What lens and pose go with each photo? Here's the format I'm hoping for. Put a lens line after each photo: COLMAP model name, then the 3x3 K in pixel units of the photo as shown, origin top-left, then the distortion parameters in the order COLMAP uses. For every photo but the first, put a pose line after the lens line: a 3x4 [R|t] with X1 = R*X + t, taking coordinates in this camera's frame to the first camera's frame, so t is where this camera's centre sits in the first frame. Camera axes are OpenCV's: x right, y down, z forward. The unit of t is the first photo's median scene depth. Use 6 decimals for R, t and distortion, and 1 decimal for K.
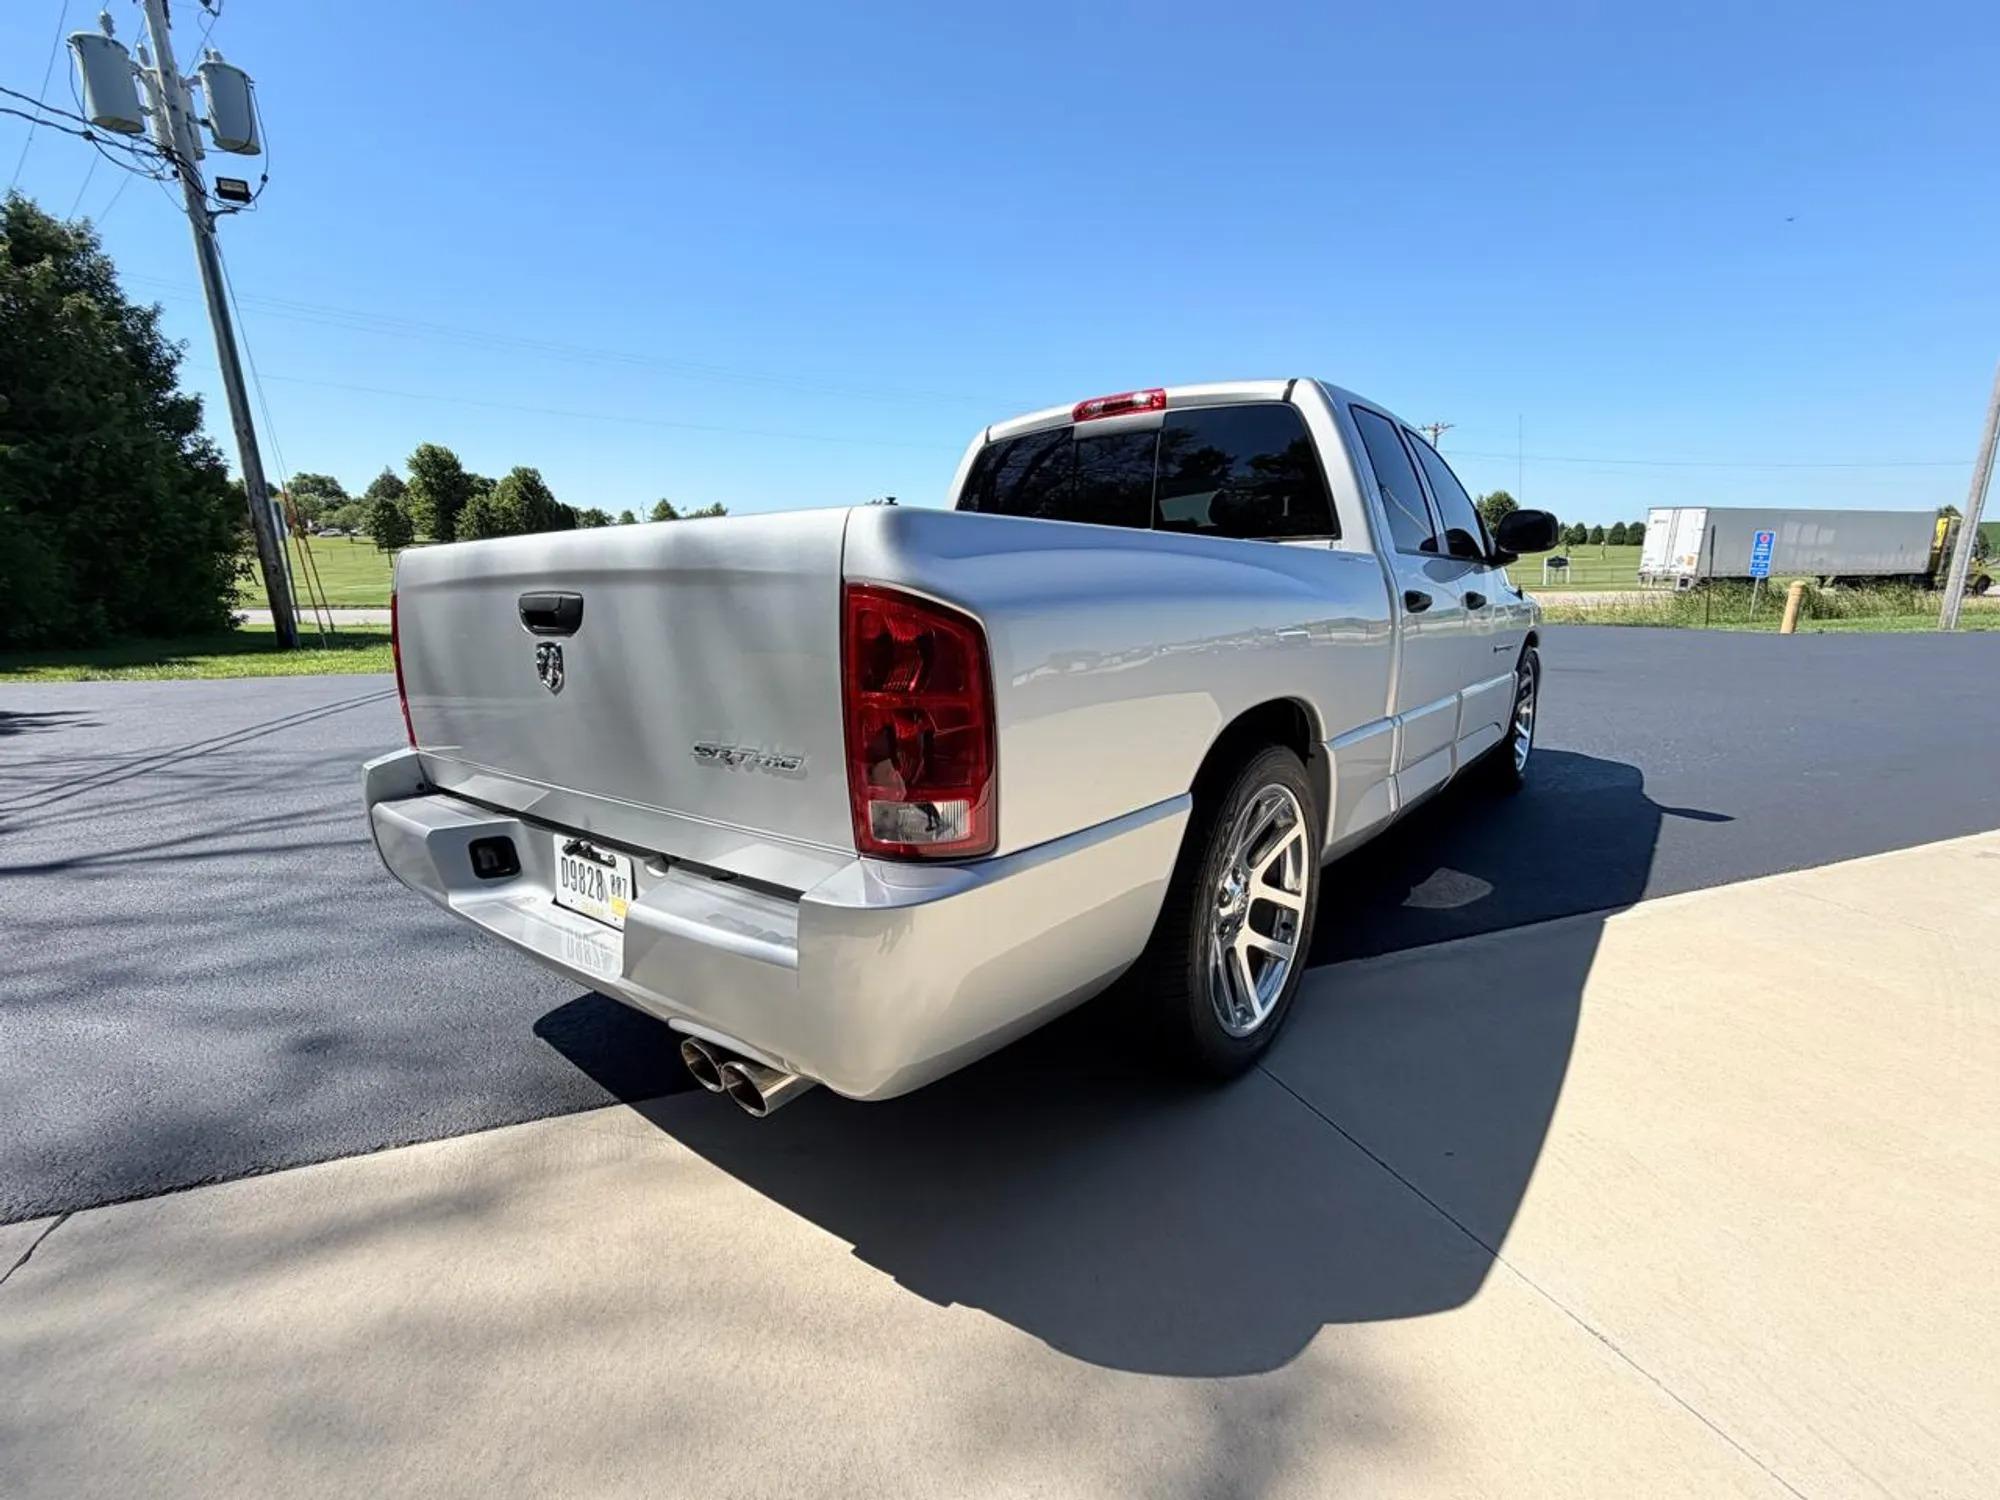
lens RADIAL K [[913.3, 0, 998.4], [0, 913.3, 747.4], [0, 0, 1]] dist [-0.001518, 0.000276]
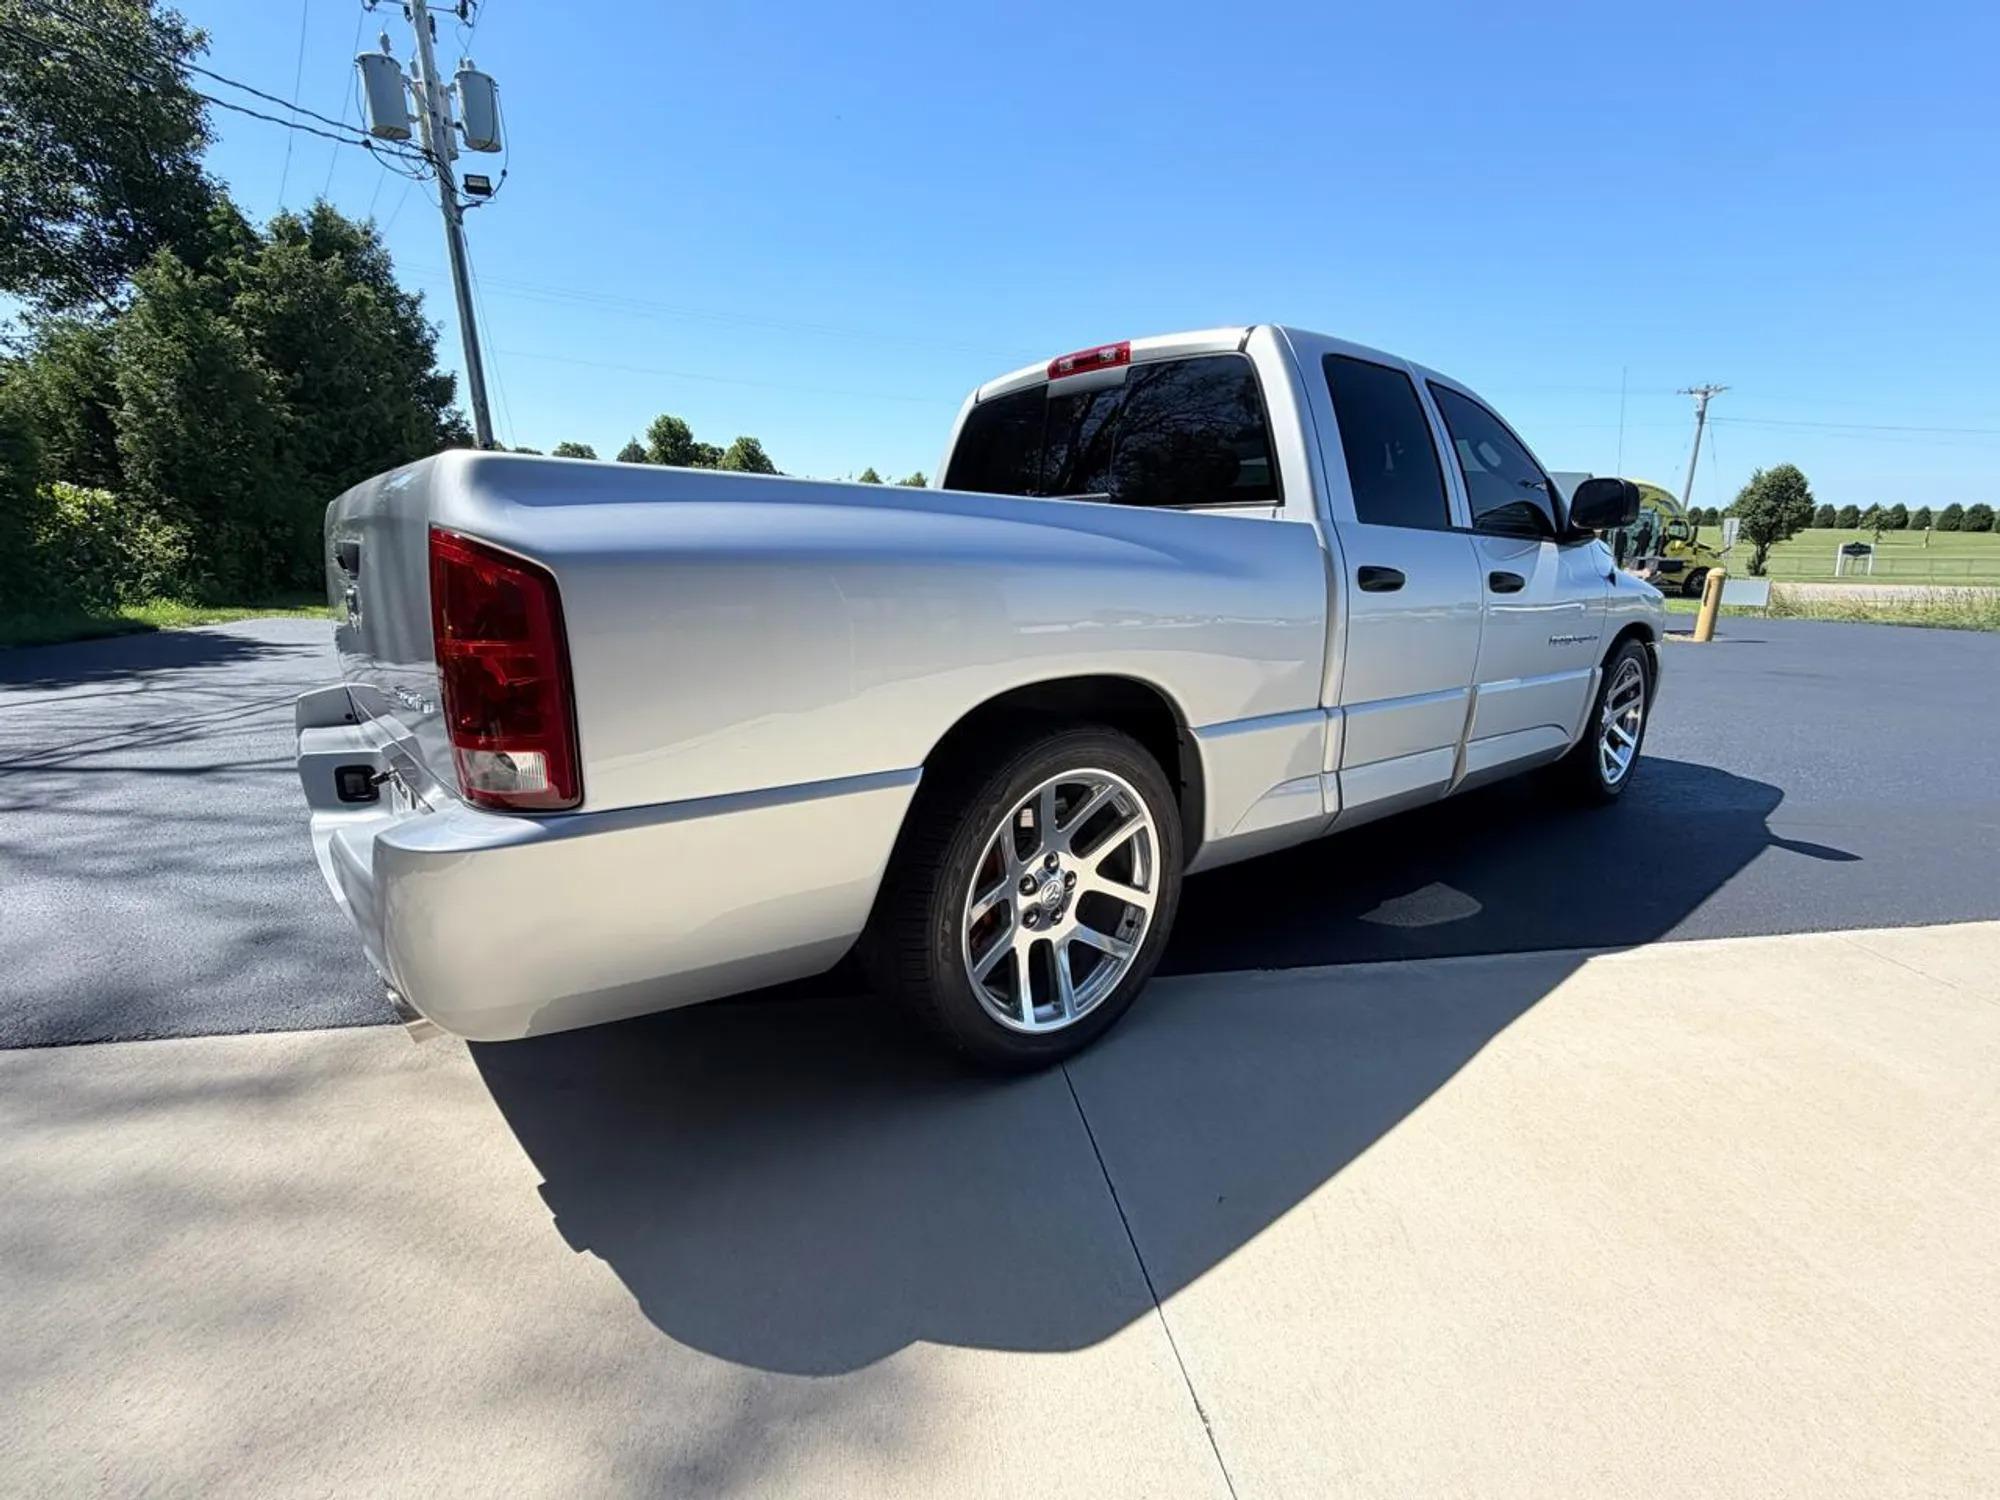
lens RADIAL K [[913.3, 0, 999.4], [0, 913.3, 749.4], [0, 0, 1]] dist [-0.001518, 0.000276]
pose [[0.978125, 0.067212, -0.196861, 0.227656], [-0.060929, 0.997426, 0.037807, -0.004808], [0.198896, -0.024986, 0.979702, 0.045276]]
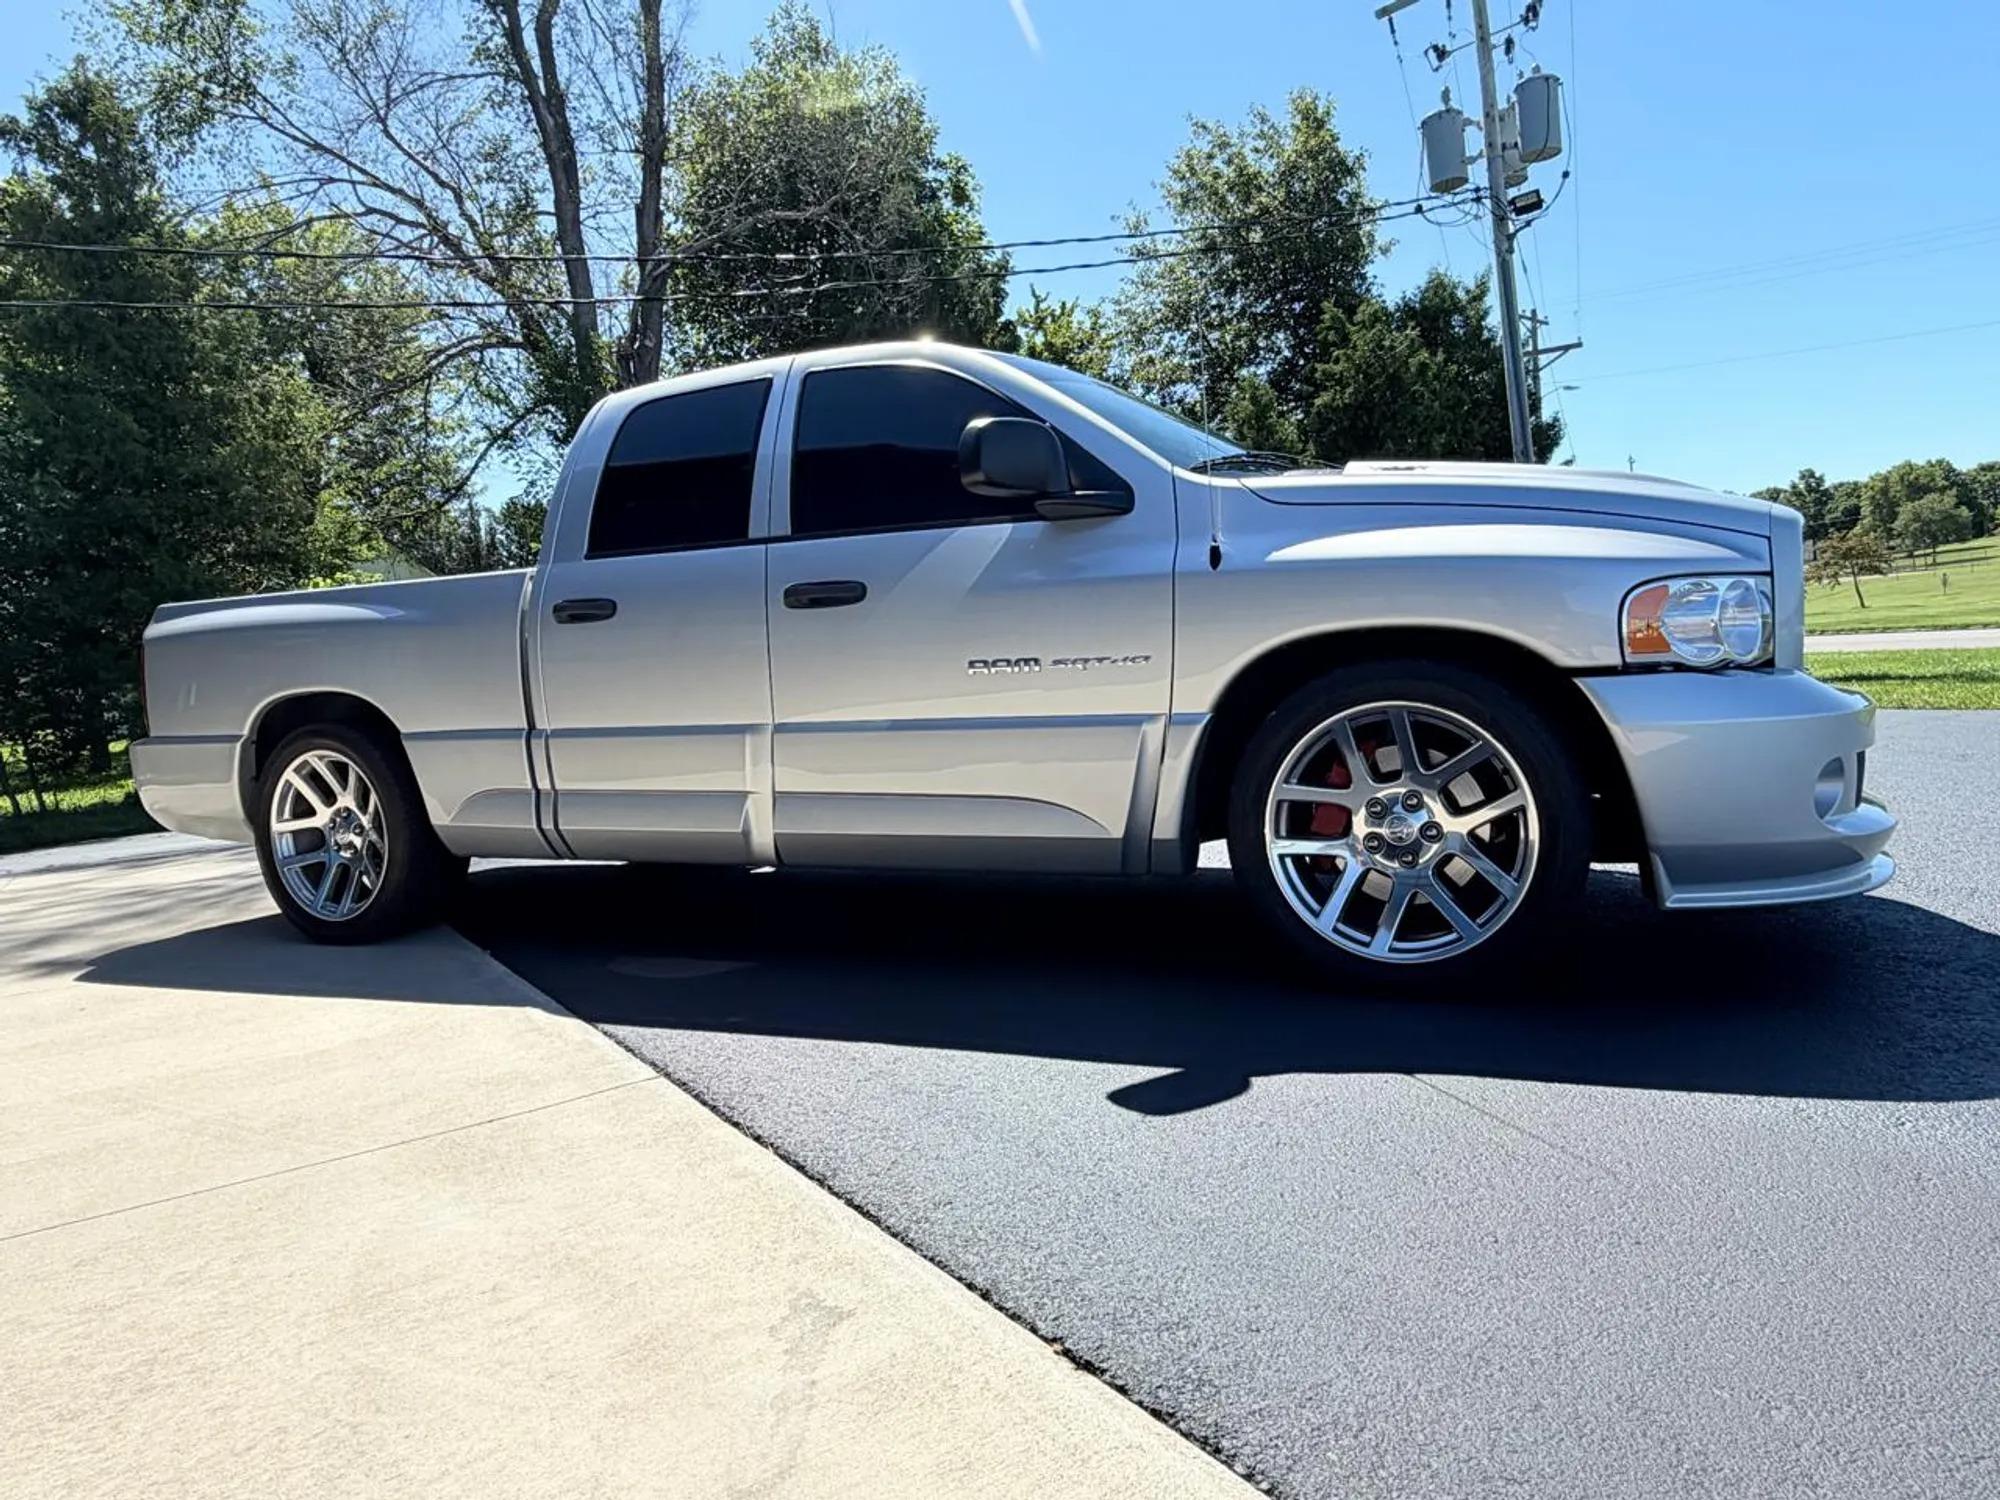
lens RADIAL K [[1255.0, 0, 995.2], [0, 1255.0, 739.3], [0, 0, 1]] dist [0.001437, 0.001012]
pose [[0.220909, 0.053530, -0.973824, 1.441374], [-0.118448, 0.992574, 0.027691, -0.092560], [0.968075, 0.109231, 0.225609, 0.909465]]
